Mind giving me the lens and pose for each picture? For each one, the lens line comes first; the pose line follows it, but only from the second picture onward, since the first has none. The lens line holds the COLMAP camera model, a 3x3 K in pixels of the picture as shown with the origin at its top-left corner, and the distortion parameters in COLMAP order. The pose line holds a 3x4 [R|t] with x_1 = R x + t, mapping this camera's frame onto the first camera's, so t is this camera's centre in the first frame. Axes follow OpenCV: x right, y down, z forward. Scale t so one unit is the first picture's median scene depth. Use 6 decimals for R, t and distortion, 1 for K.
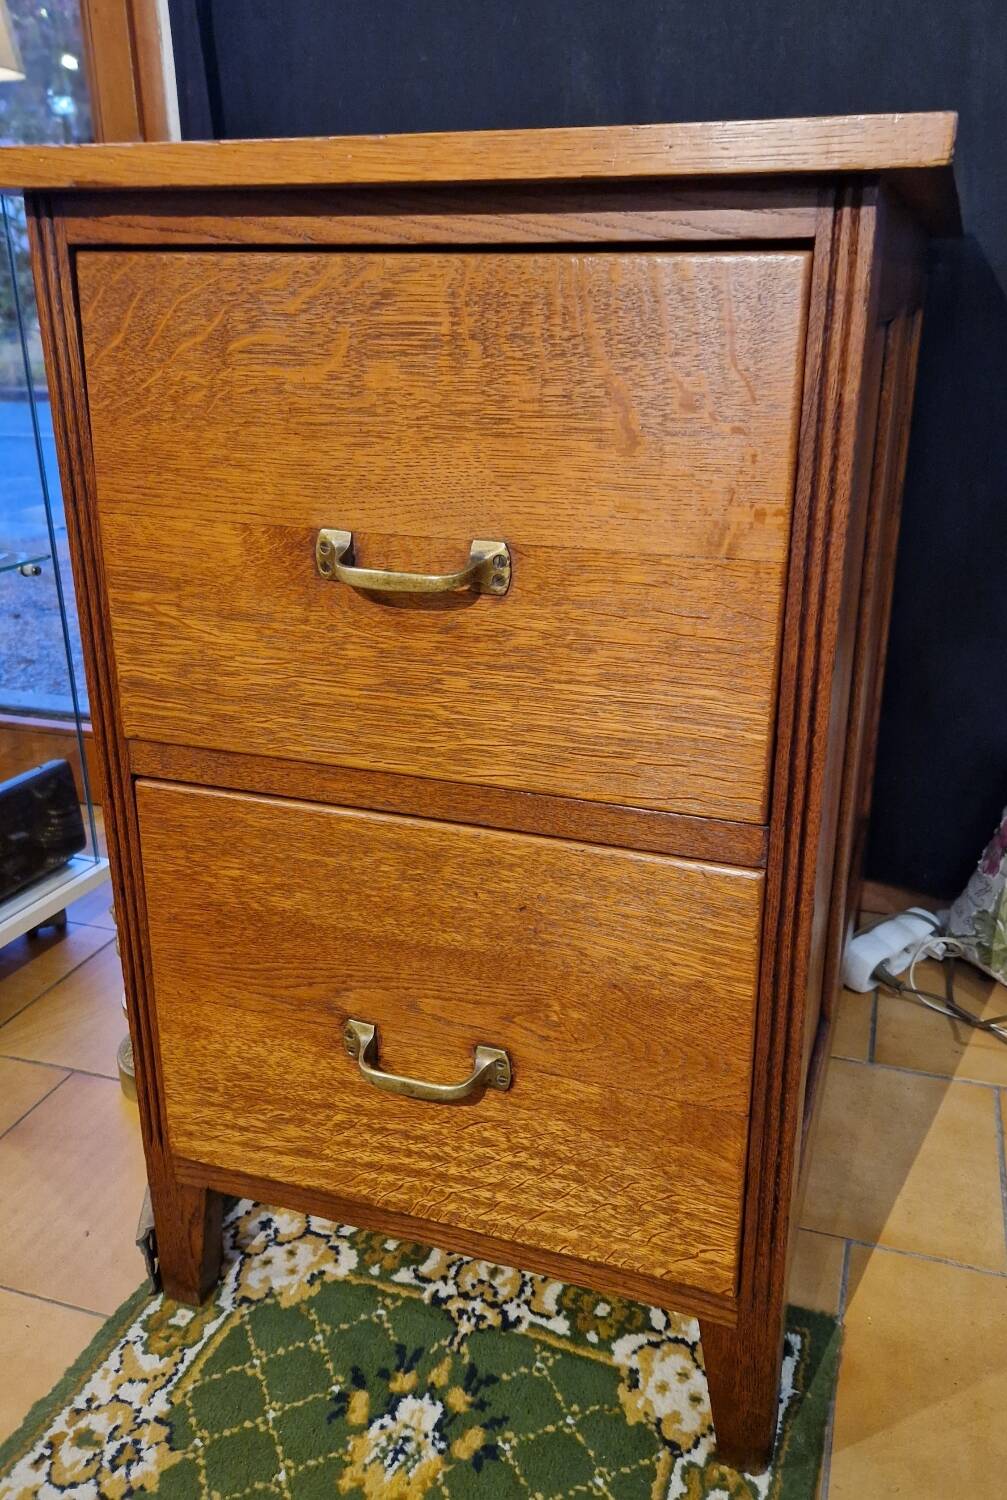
lens RADIAL K [[1190.4, 0, 535.4], [0, 1190.4, 713.0], [0, 0, 1]] dist [0.075162, -0.070861]
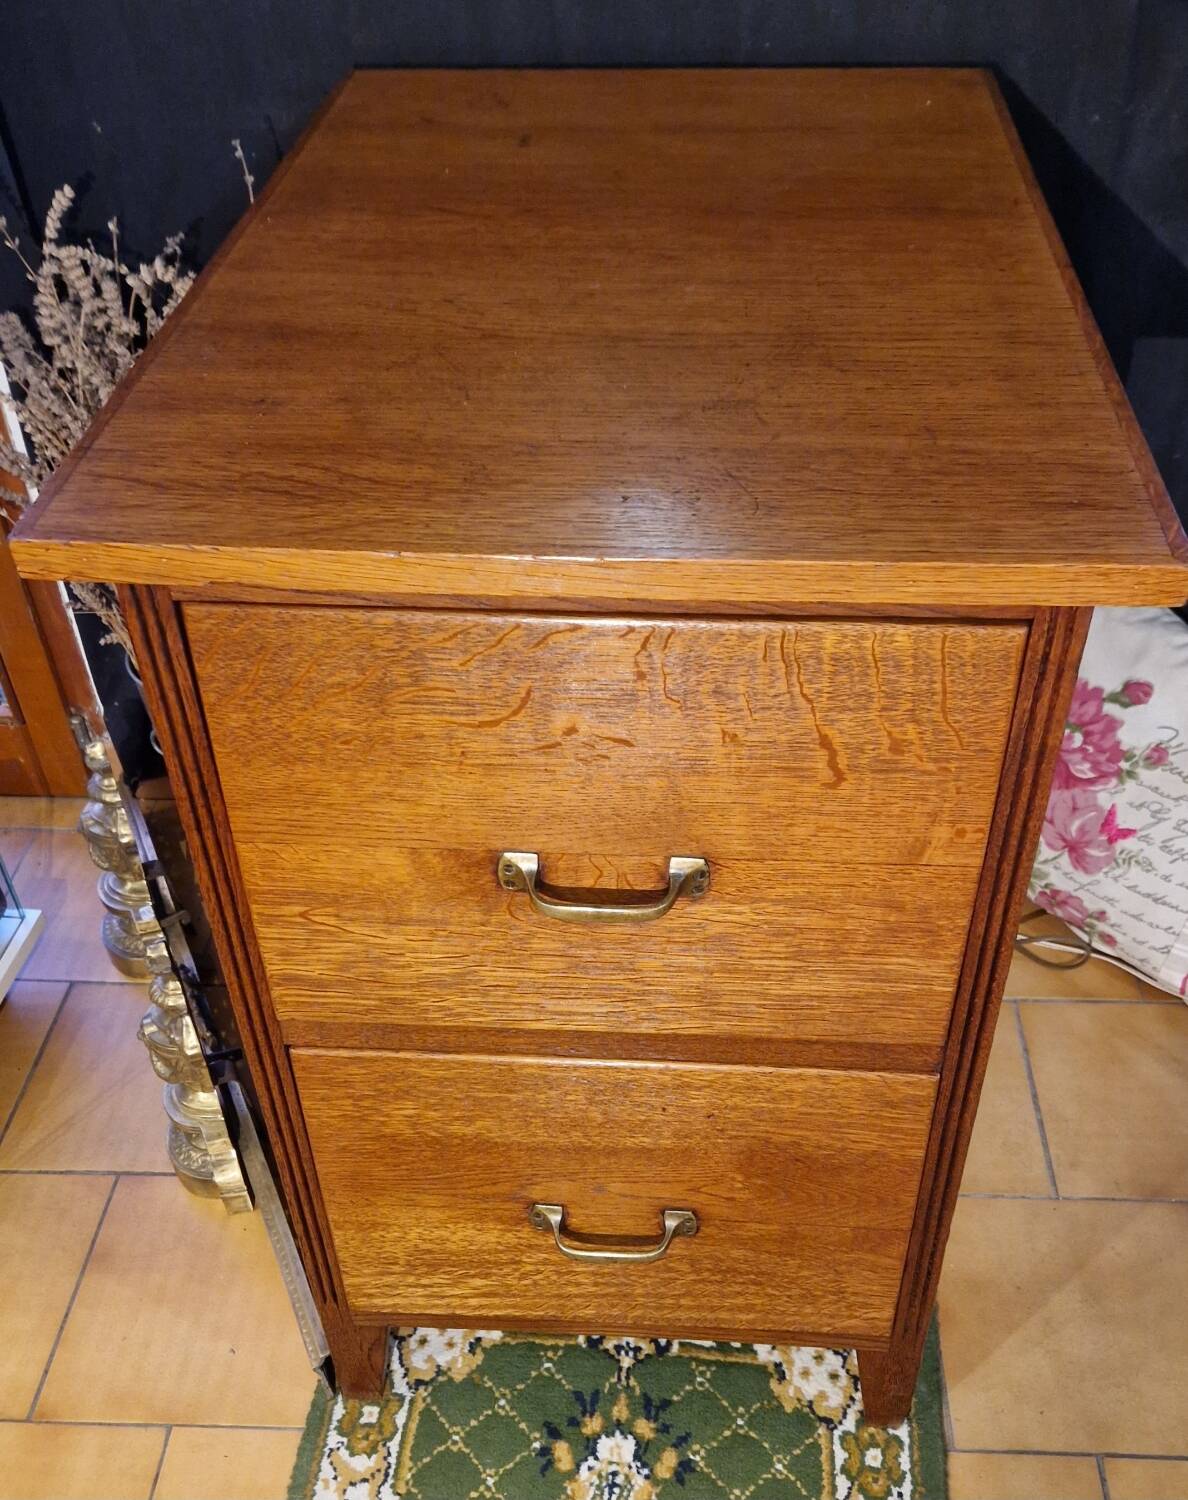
lens RADIAL K [[1461.7, 0, 624.6], [0, 1461.7, 902.9], [0, 0, 1]] dist [0.113304, -0.163314]
pose [[0.965448, -0.186911, 0.181590, -0.255944], [0.100597, 0.910119, 0.401950, -0.486638], [-0.240398, -0.369794, 0.897475, -0.089864]]
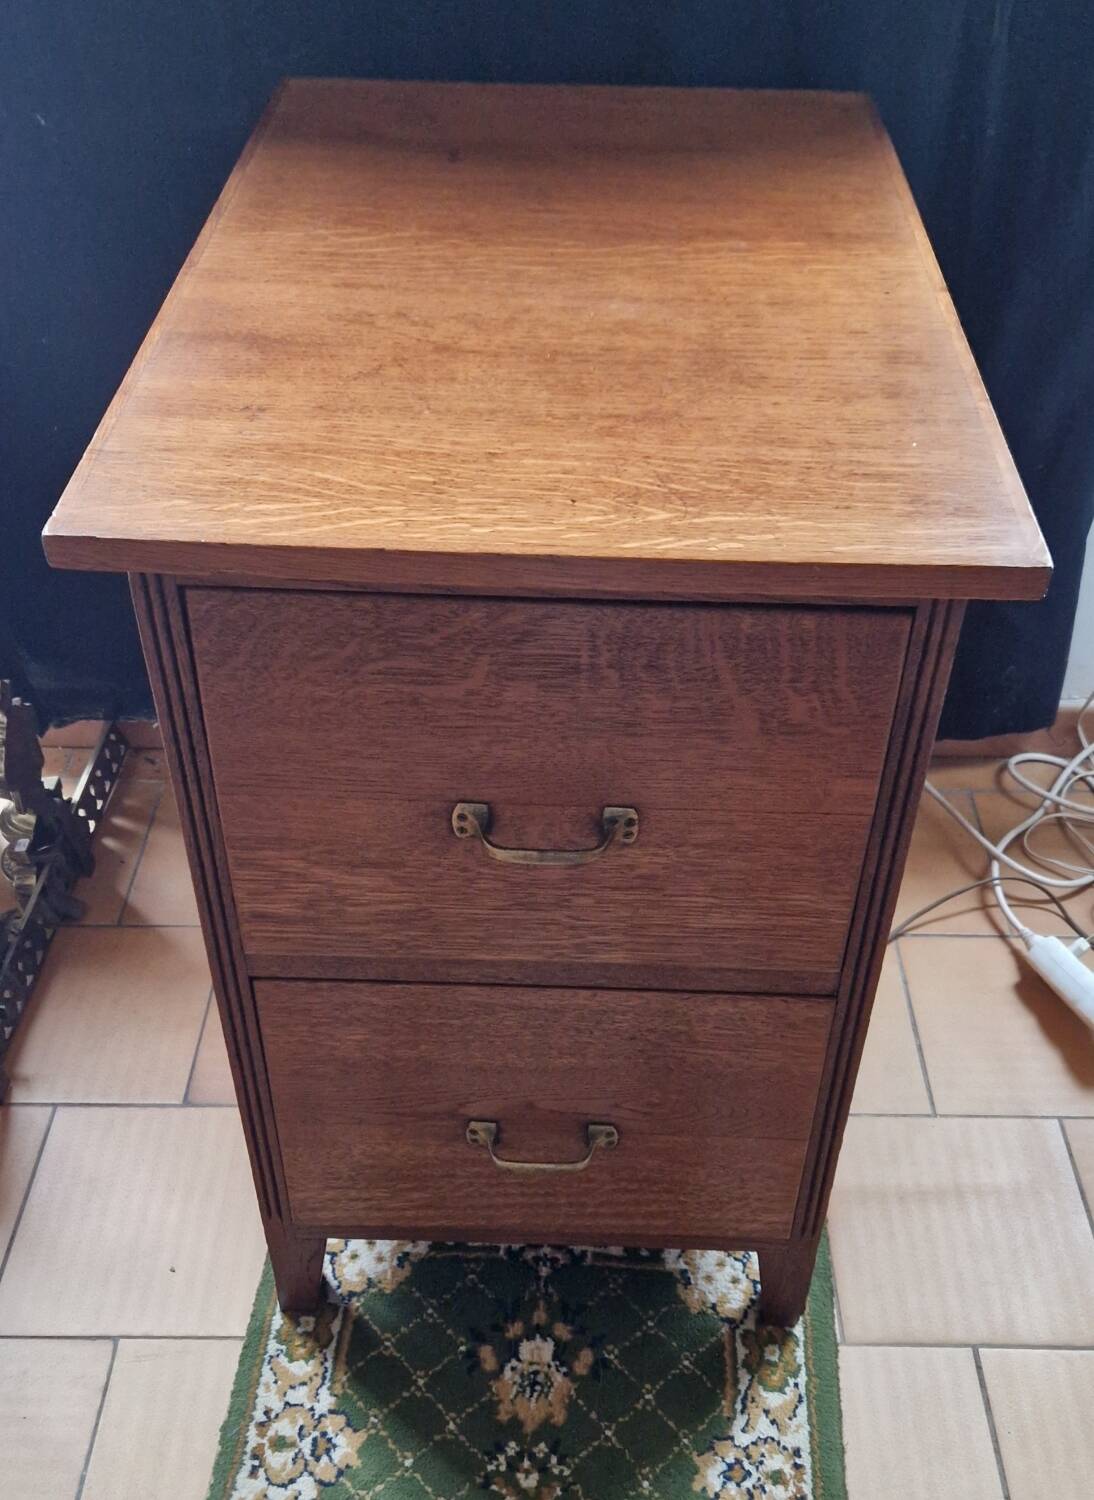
lens RADIAL K [[1487.5, 0, 572.0], [0, 1487.5, 830.8], [0, 0, 1]] dist [0.117640, -0.181786]
pose [[0.954079, -0.187368, 0.233724, -0.336401], [0.081941, 0.913717, 0.398004, -0.556665], [-0.288130, -0.360576, 0.887111, -0.216476]]
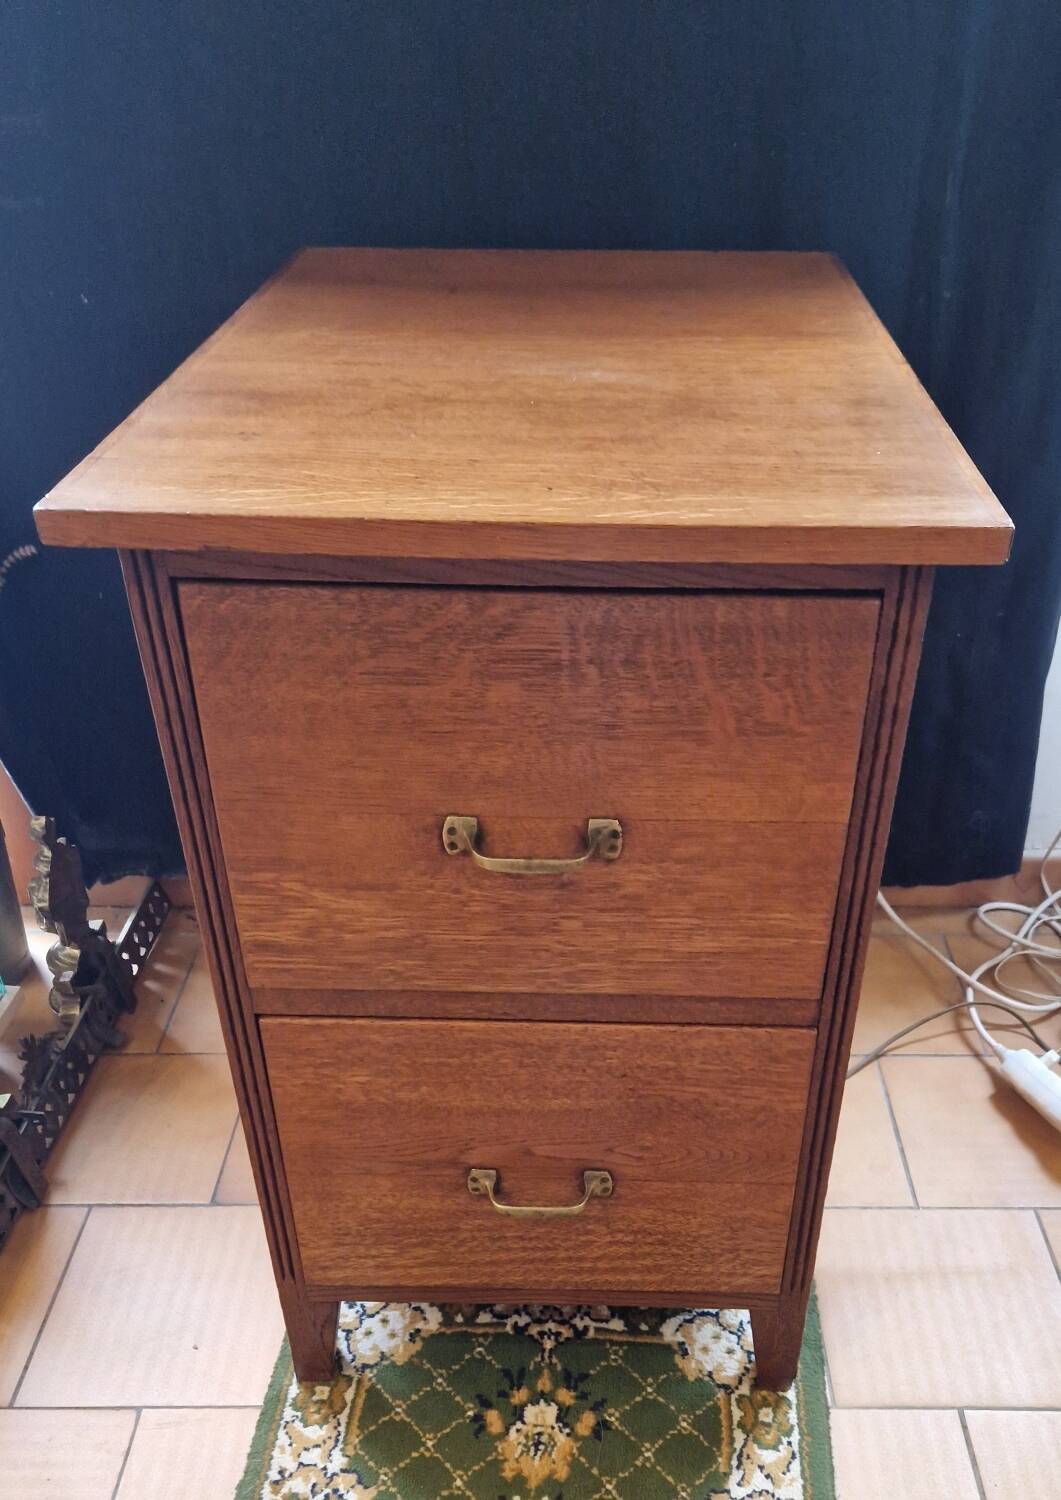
lens RADIAL K [[1312.5, 0, 589.4], [0, 1312.5, 1015.6], [0, 0, 1]] dist [0.108387, -0.154199]
pose [[0.953195, -0.183545, 0.240272, -0.322708], [0.093875, 0.935046, 0.341872, -0.328190], [-0.287414, -0.303315, 0.908511, -0.204589]]
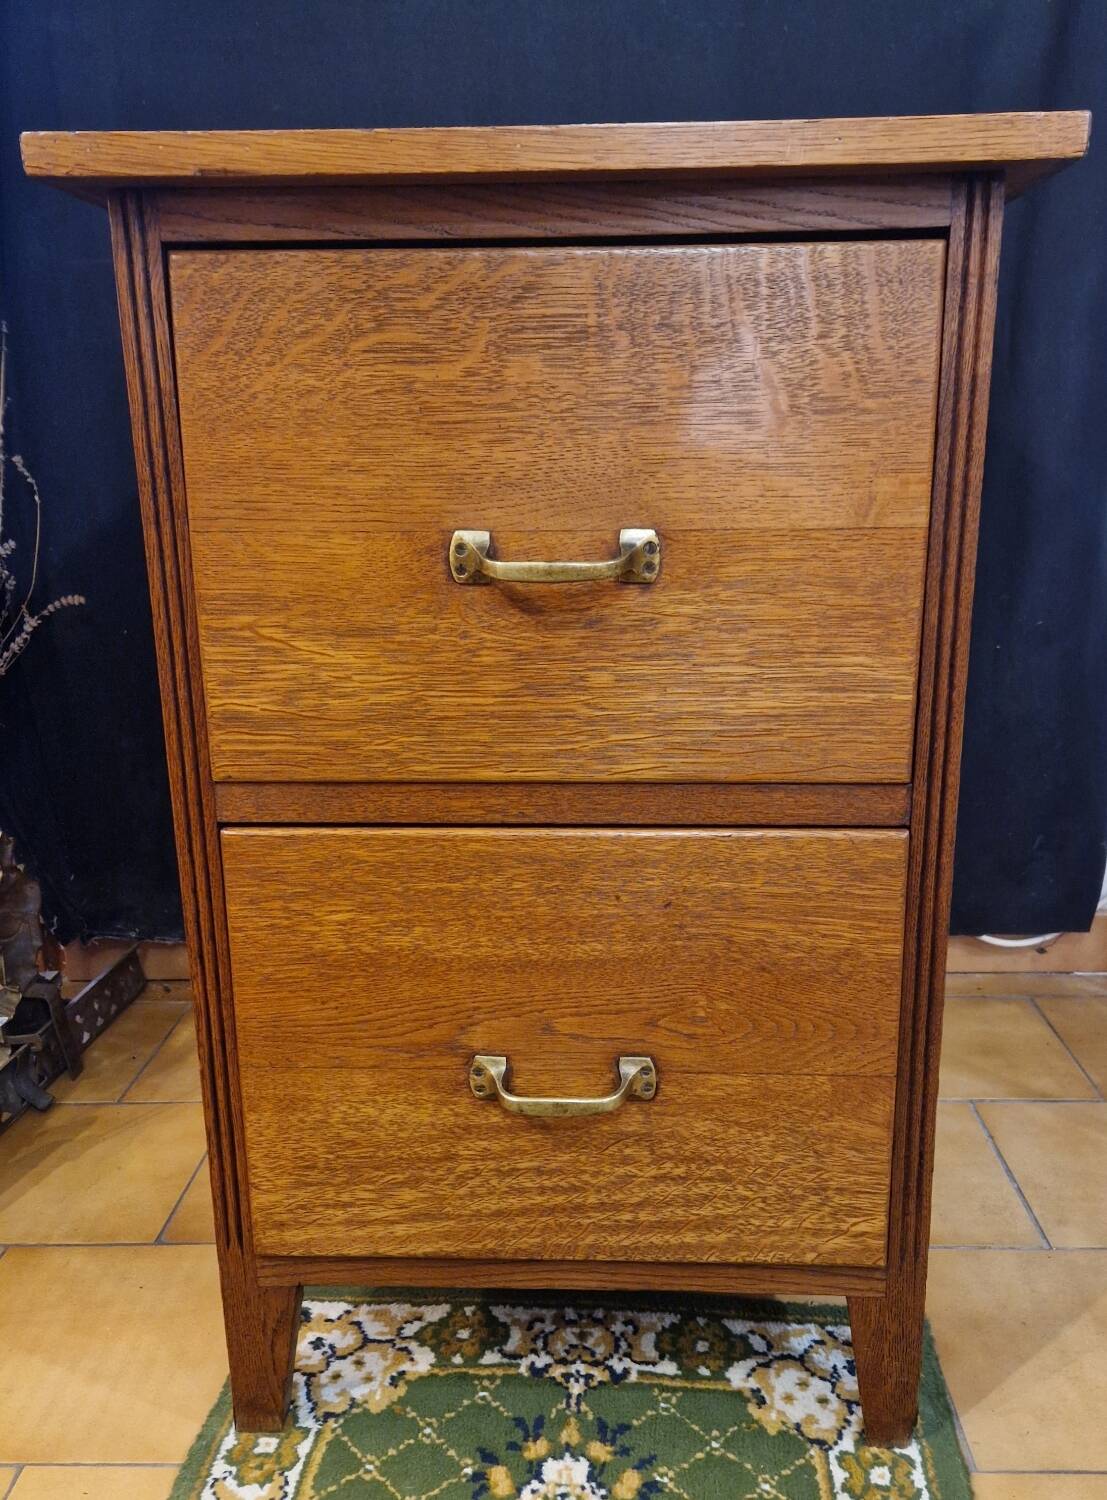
lens RADIAL K [[1330.1, 0, 571.2], [0, 1330.1, 818.4], [0, 0, 1]] dist [0.081305, -0.109436]
pose [[0.961825, -0.092699, 0.257488, -0.326484], [0.105139, 0.993843, -0.034941, 0.107858], [-0.252664, 0.060679, 0.965649, -0.059361]]
